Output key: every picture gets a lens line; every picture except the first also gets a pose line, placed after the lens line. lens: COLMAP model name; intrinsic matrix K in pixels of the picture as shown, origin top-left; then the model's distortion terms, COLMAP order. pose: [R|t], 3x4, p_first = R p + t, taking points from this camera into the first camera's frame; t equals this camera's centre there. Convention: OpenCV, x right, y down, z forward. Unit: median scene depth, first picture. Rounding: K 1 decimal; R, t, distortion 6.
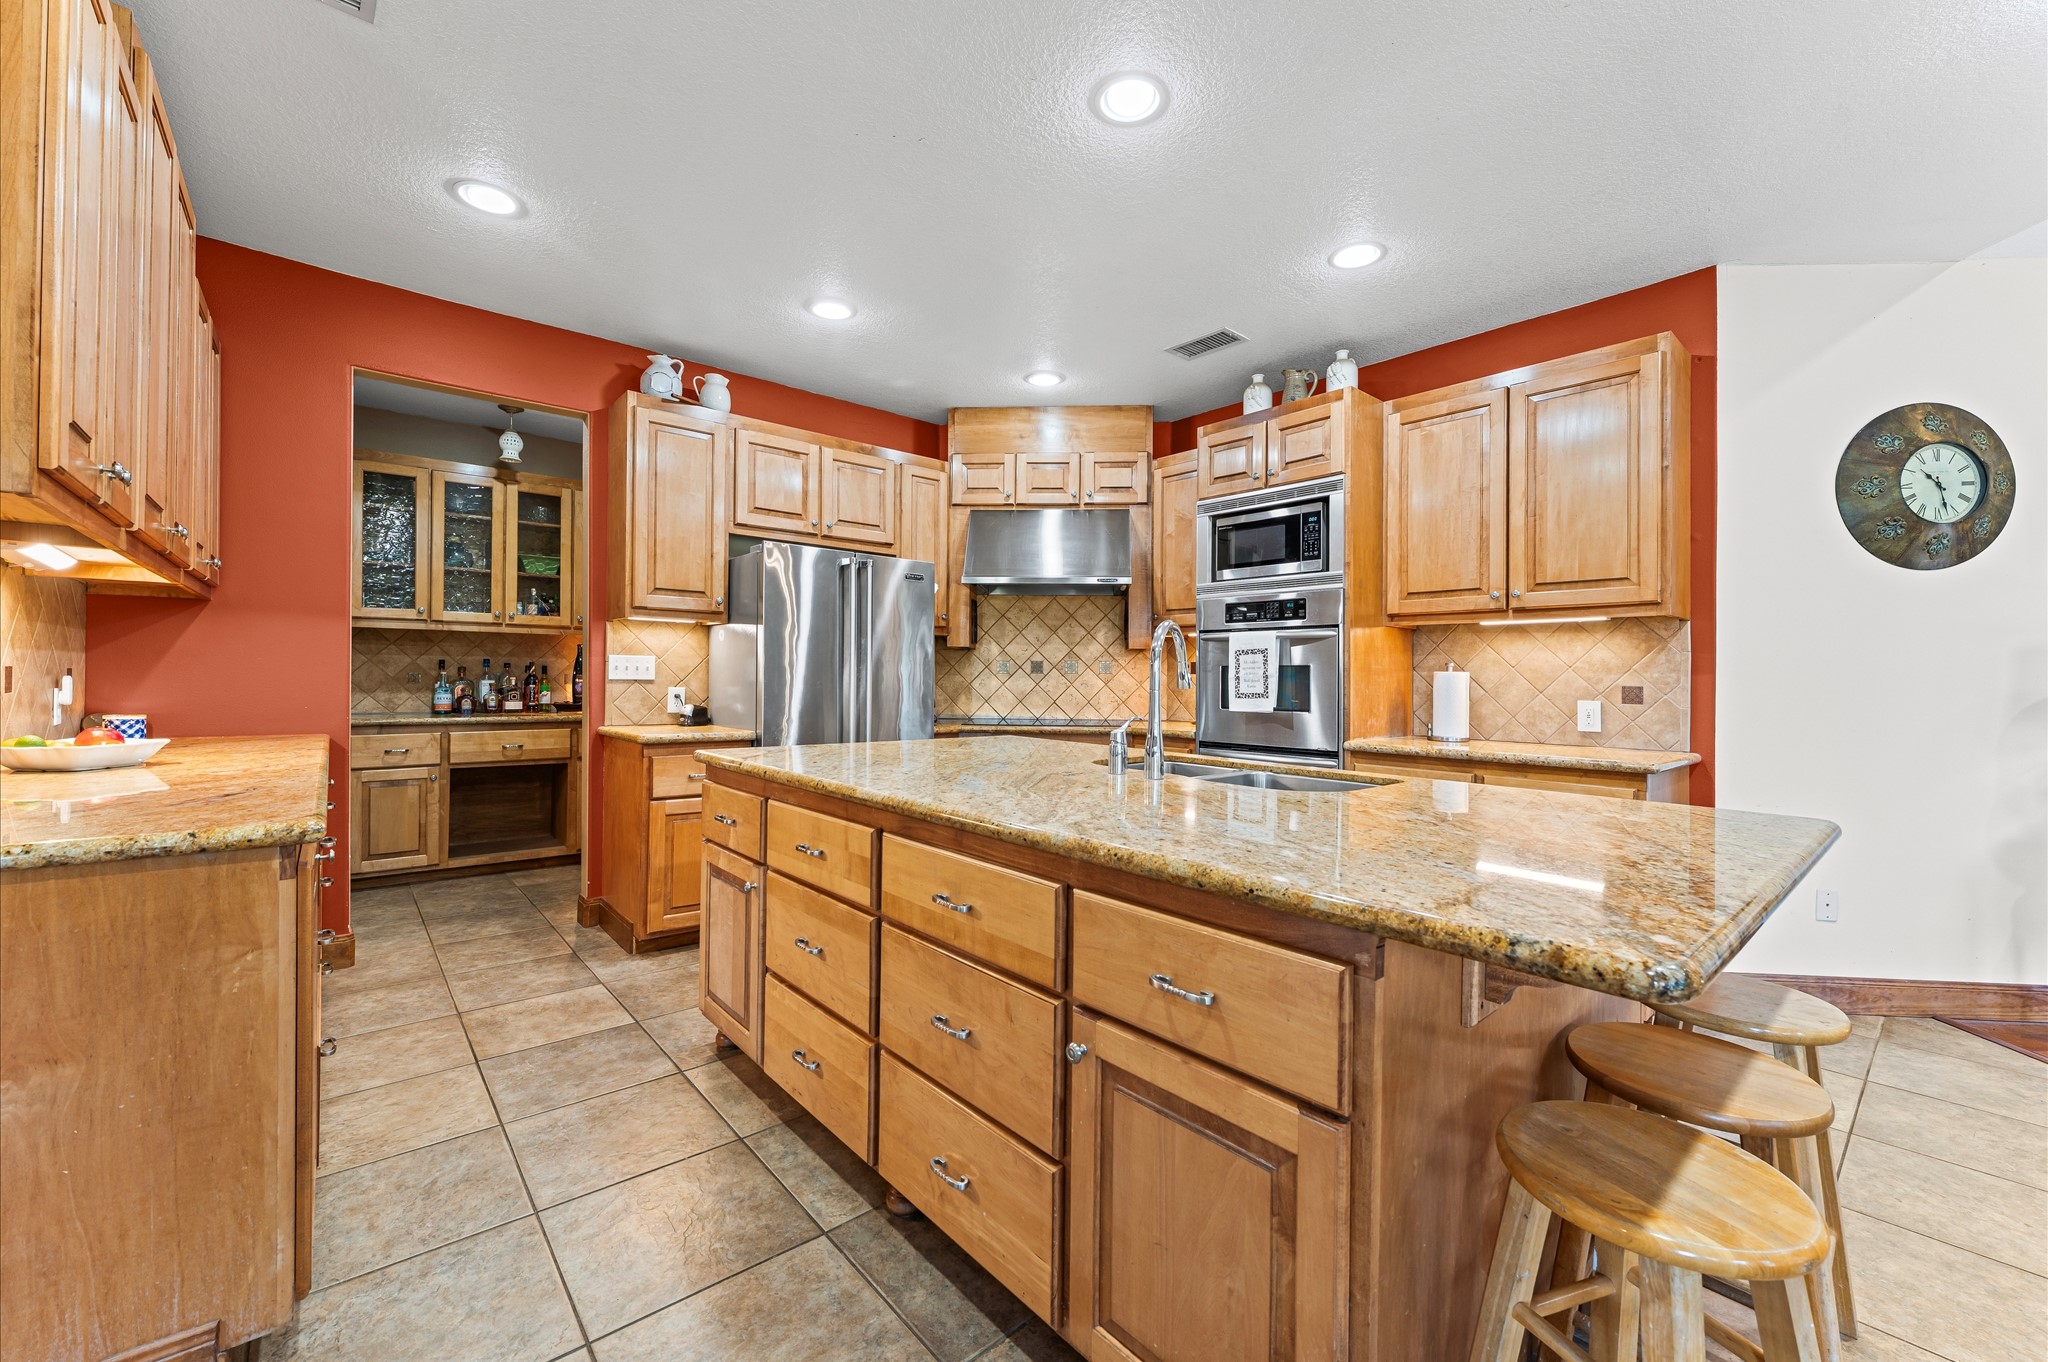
lens RADIAL K [[819.5, 0, 1023.9], [0, 819.5, 681.1], [0, 0, 1]] dist [0.000040, 0.000485]
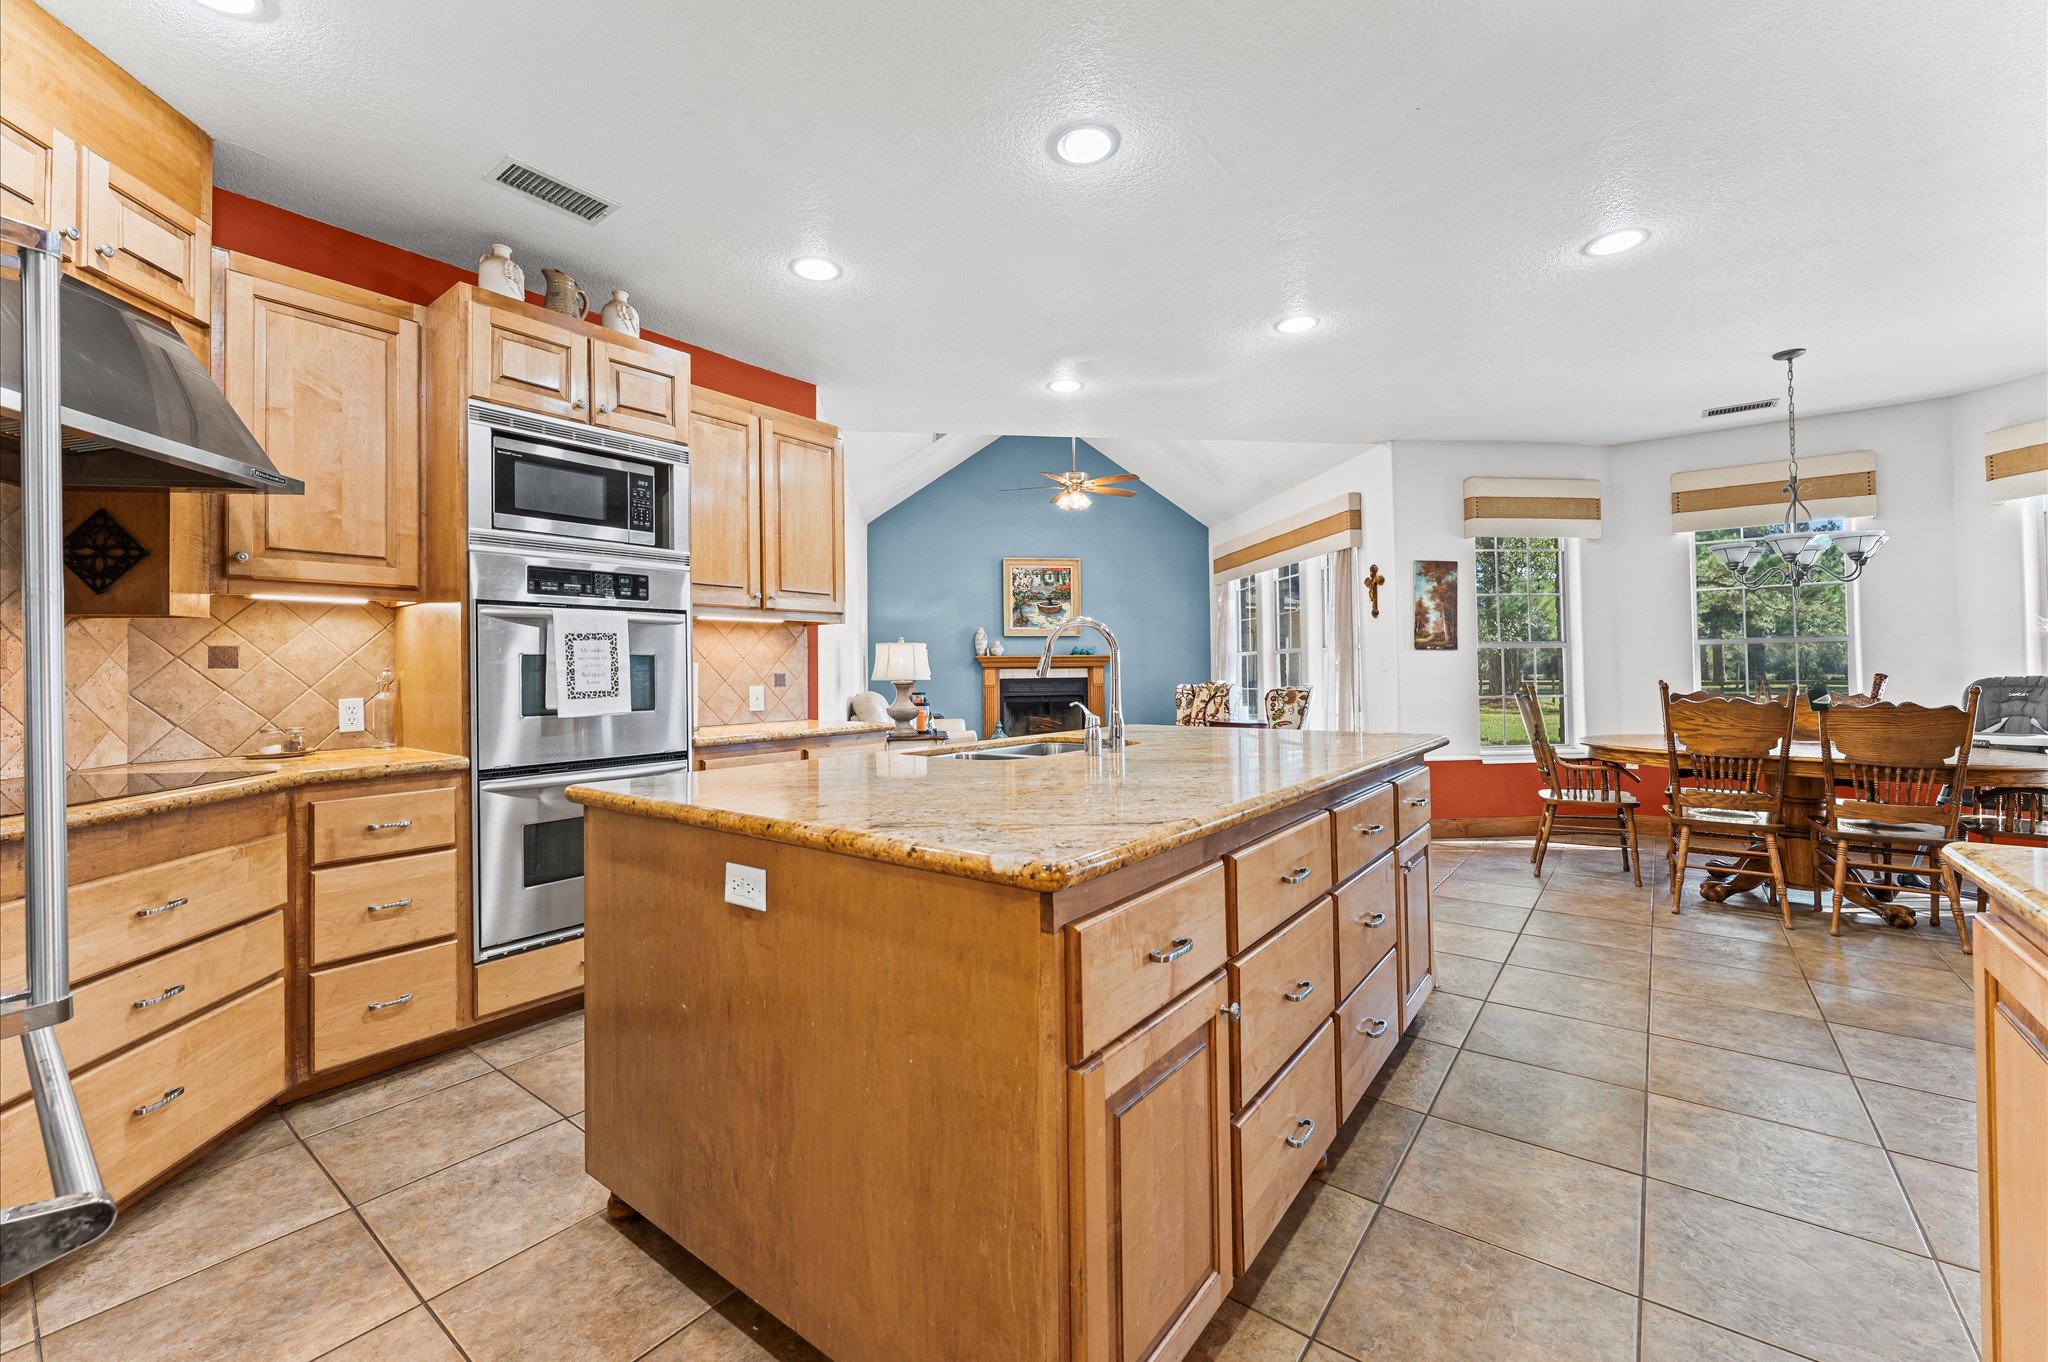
lens RADIAL K [[819.5, 0, 1038.2], [0, 819.5, 647.5], [0, 0, 1]] dist [0.000040, 0.000485]
pose [[-0.209184, 0.015992, 0.977745, -0.549242], [0.011256, 0.999839, -0.013945, -0.010708], [-0.977811, 0.008089, -0.209331, 0.761691]]
